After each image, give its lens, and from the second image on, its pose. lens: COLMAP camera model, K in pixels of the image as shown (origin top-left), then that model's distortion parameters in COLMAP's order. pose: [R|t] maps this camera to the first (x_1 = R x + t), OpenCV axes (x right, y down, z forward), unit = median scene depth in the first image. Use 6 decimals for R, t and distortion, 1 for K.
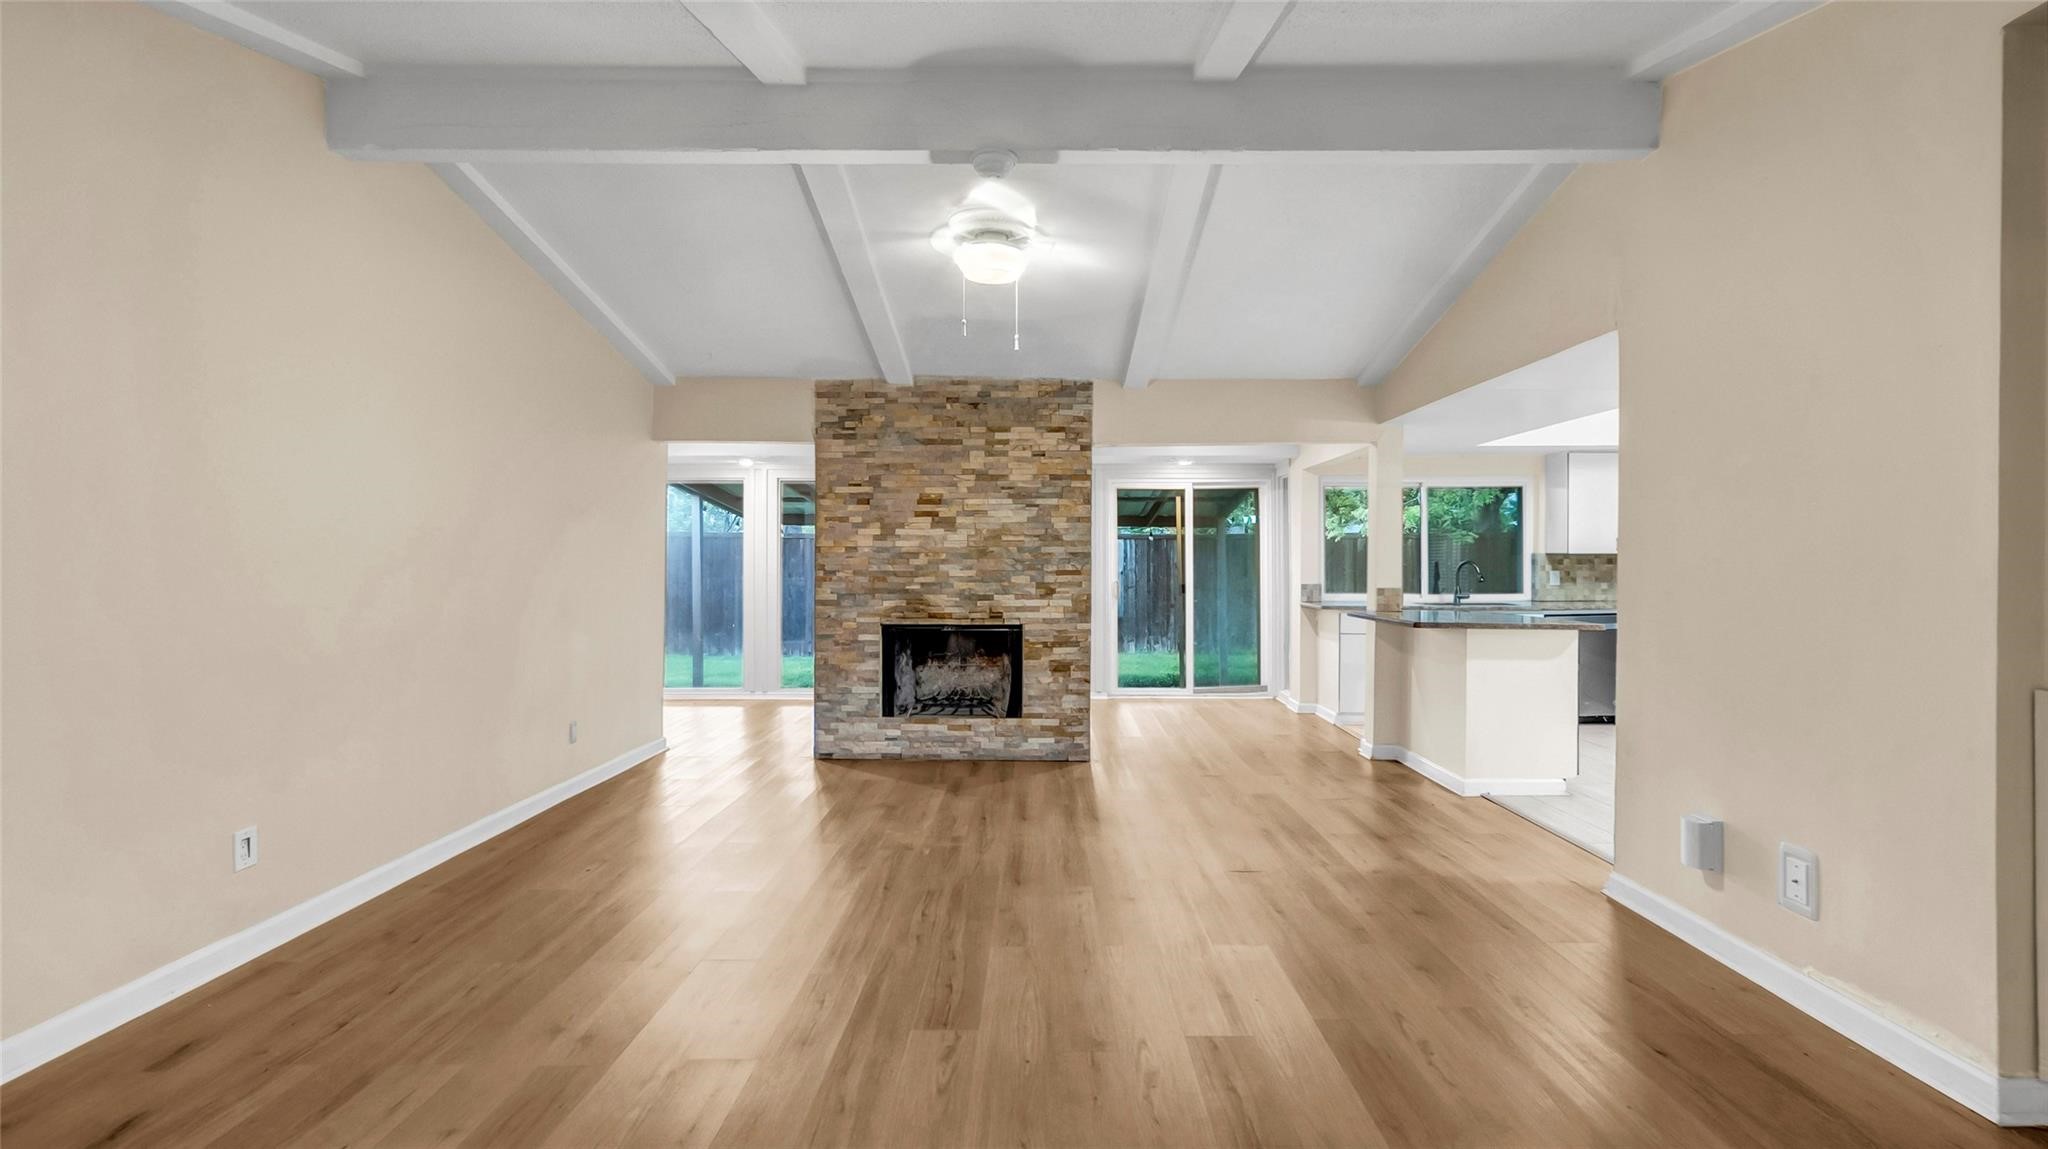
lens RADIAL K [[933.3, 0, 1039.5], [0, 933.3, 558.8], [0, 0, 1]] dist [-0.011955, 0.003616]
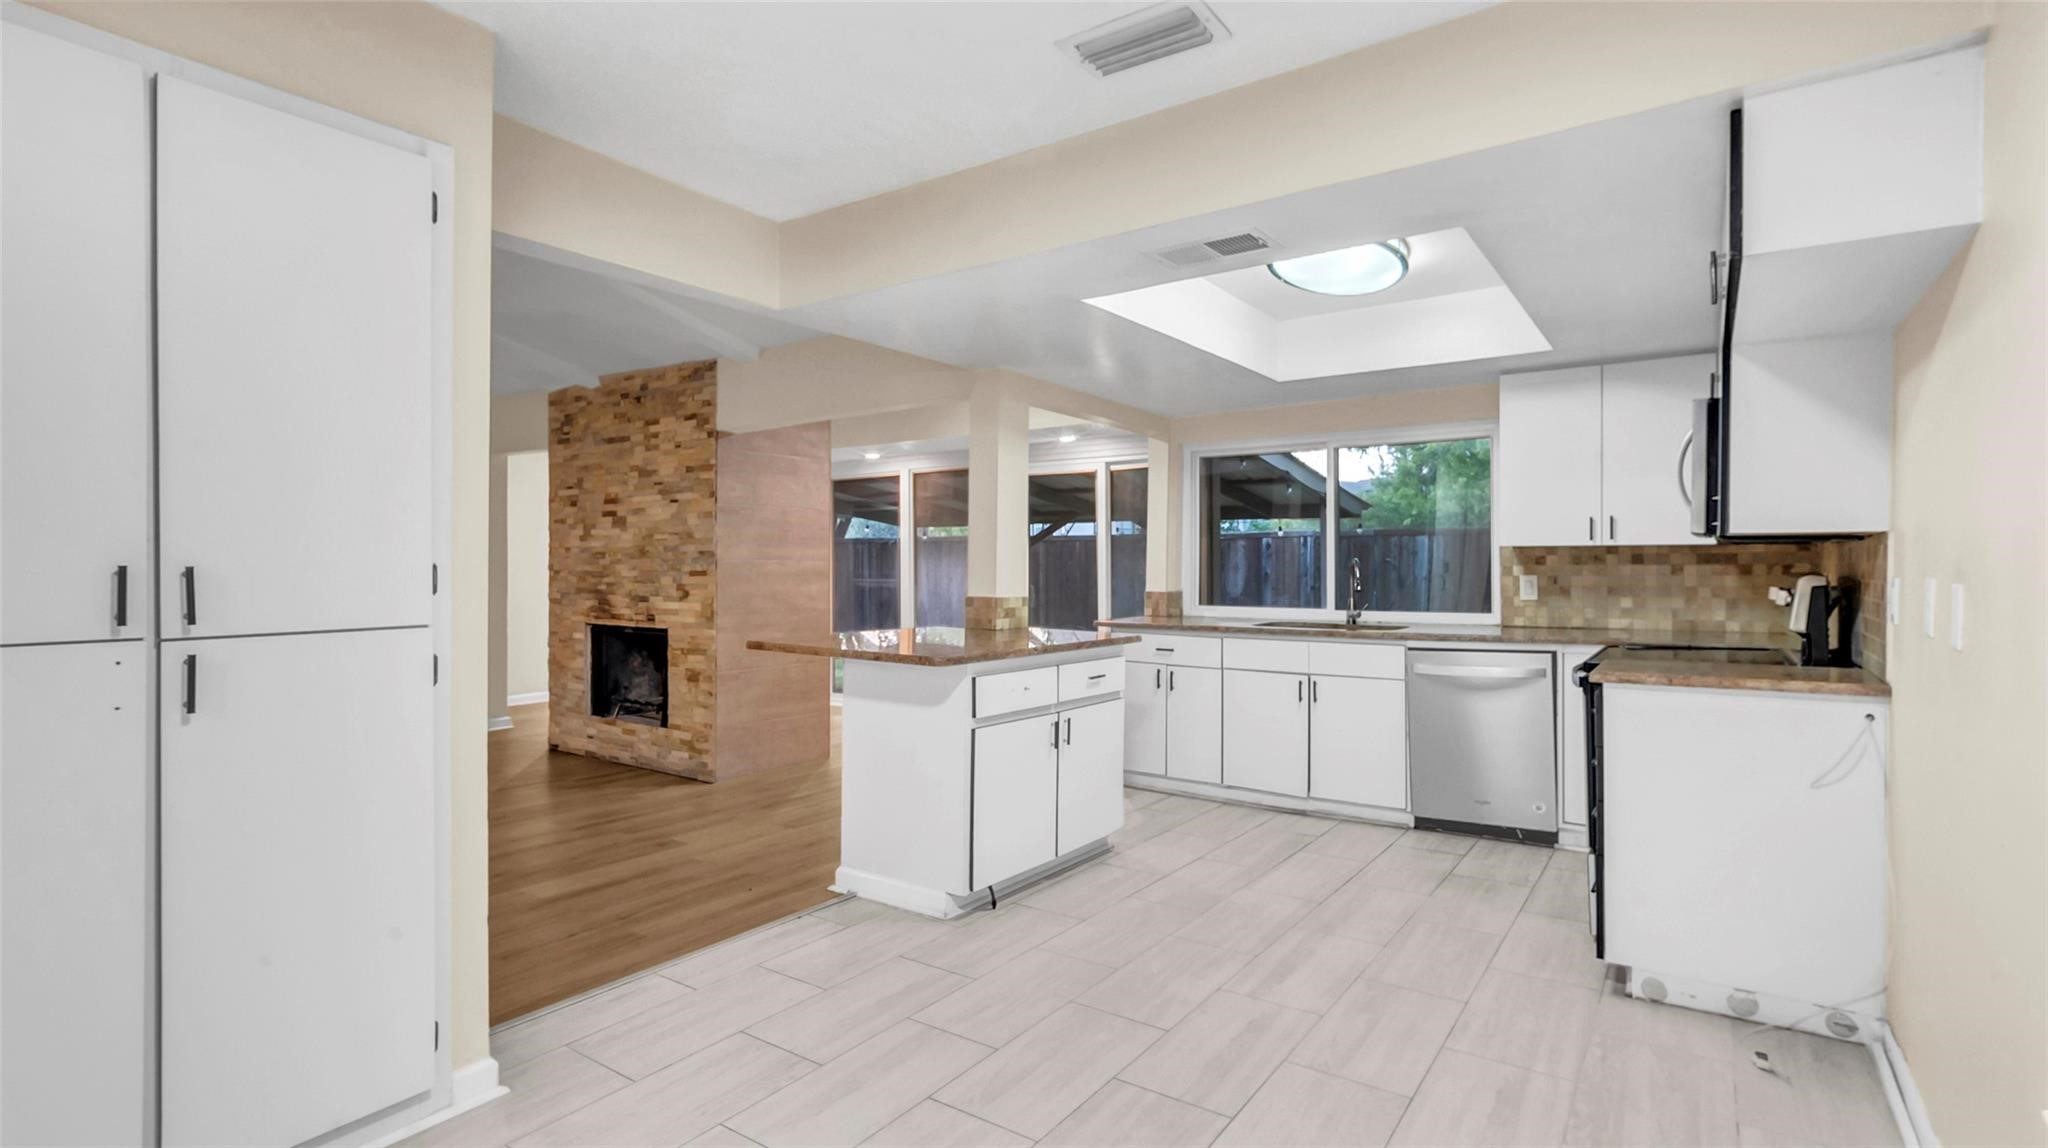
lens RADIAL K [[976.6, 0, 1057.3], [0, 976.6, 568.7], [0, 0, 1]] dist [0.000122, 0.000006]
pose [[0.824660, 0.001316, -0.565627, 0.858253], [0.001982, 0.999984, 0.005218, 0.006040], [0.565625, -0.005424, 0.824645, 0.413011]]
